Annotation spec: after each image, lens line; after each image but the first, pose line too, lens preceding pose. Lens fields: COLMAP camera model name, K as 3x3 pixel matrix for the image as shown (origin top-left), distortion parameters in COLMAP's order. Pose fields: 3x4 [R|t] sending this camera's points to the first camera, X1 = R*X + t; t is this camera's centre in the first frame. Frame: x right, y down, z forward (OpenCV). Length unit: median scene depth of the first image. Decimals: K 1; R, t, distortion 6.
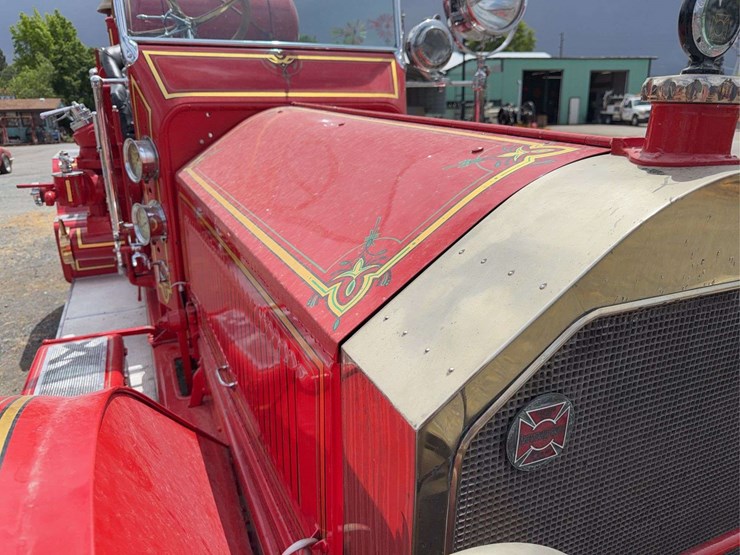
lens RADIAL K [[561.1, 0, 370.1], [0, 561.1, 280.7], [0, 0, 1]] dist [-0.075088, 0.058028]
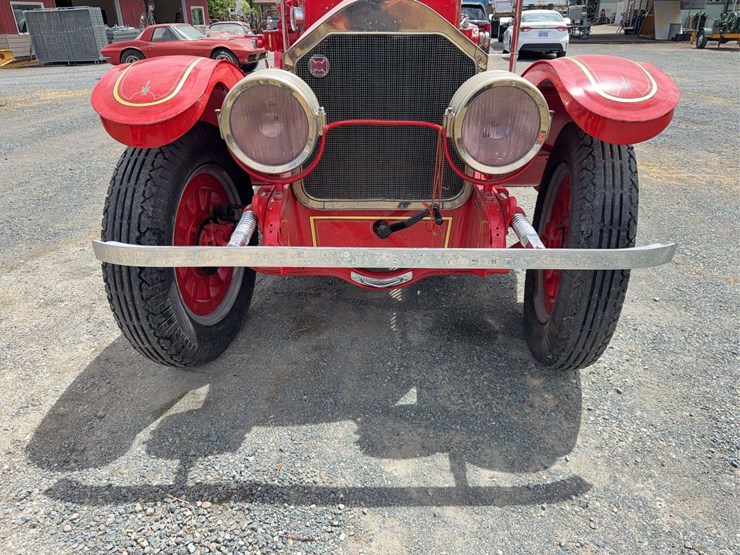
lens RADIAL K [[539.0, 0, 368.7], [0, 539.0, 279.9], [0, 0, 1]] dist [0.001880, -0.005354]
pose [[0.916426, 0.183003, -0.355911, 0.568007], [-0.120456, 0.974217, 0.190766, 0.245216], [0.381645, -0.131951, 0.914842, -0.644181]]
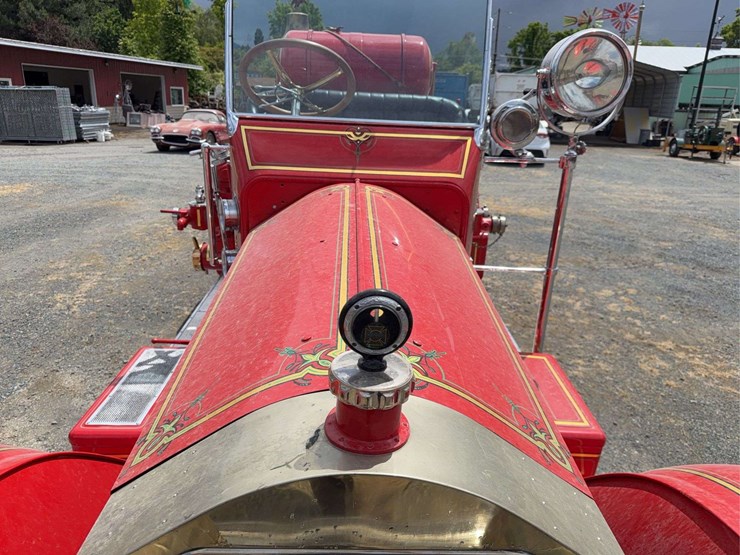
lens RADIAL K [[539.0, 0, 368.7], [0, 539.0, 279.9], [0, 0, 1]] dist [0.001880, -0.005354]
pose [[0.928246, 0.169421, -0.331143, 0.263552], [-0.160082, 0.985543, 0.055493, -0.173982], [0.335758, 0.001499, 0.941947, -0.016360]]
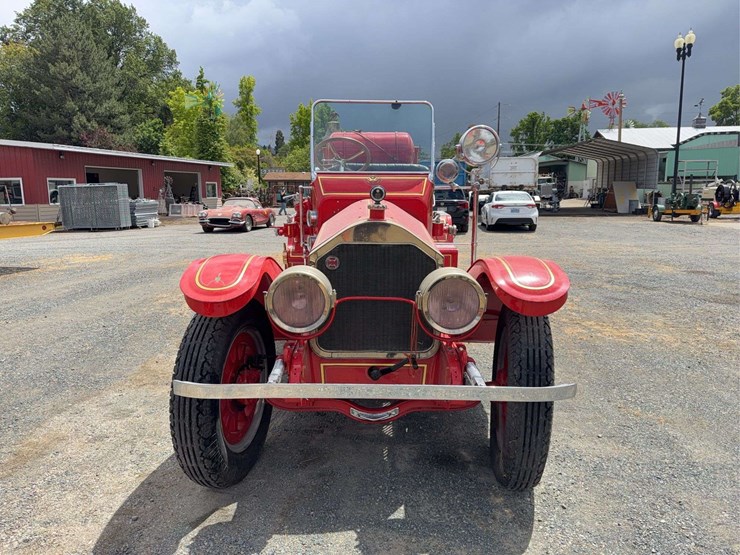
lens RADIAL K [[532.3, 0, 373.6], [0, 532.3, 272.7], [0, 0, 1]] dist [0.060509, -0.067106]
pose [[0.923693, 0.076532, -0.375413, 0.712261], [-0.124982, 0.986435, -0.106419, 0.231372], [0.362176, 0.145219, 0.920728, -1.014471]]
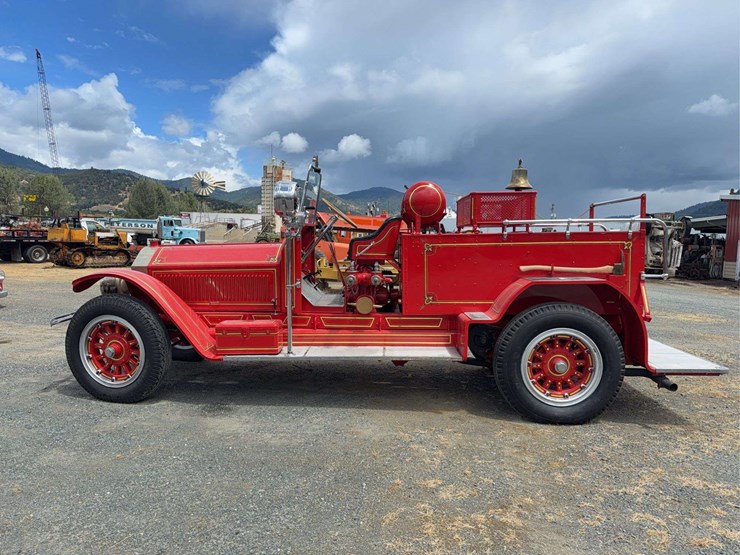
lens RADIAL K [[511.7, 0, 352.3], [0, 511.7, 270.5], [0, 0, 1]] dist [0.051645, -0.072286]
pose [[-0.444176, 0.067314, -0.893407, 2.266227], [-0.279860, 0.936853, 0.209726, -0.868665], [0.851109, 0.343184, -0.397289, 2.499472]]
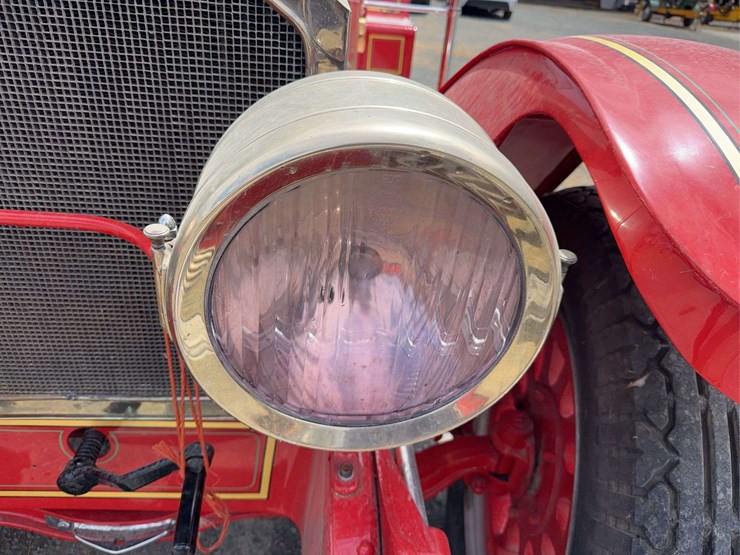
lens RADIAL K [[539.0, 0, 368.7], [0, 539.0, 279.9], [0, 0, 1]] dist [0.001880, -0.005354]
pose [[0.943234, 0.249230, -0.219533, 0.446050], [-0.190782, 0.947632, 0.256118, 0.068532], [0.271868, -0.199696, 0.941387, 0.104066]]
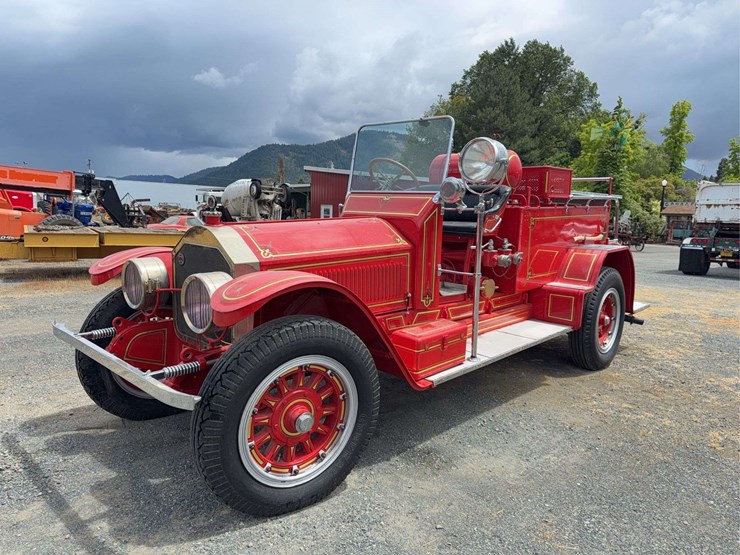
lens RADIAL K [[532.0, 0, 358.9], [0, 532.0, 278.1], [0, 0, 1]] dist [0.067176, -0.110347]
pose [[0.385815, 0.146665, -0.910844, 1.875739], [-0.311091, 0.950143, 0.021221, -0.089913], [0.868544, 0.275168, 0.412206, 0.090653]]
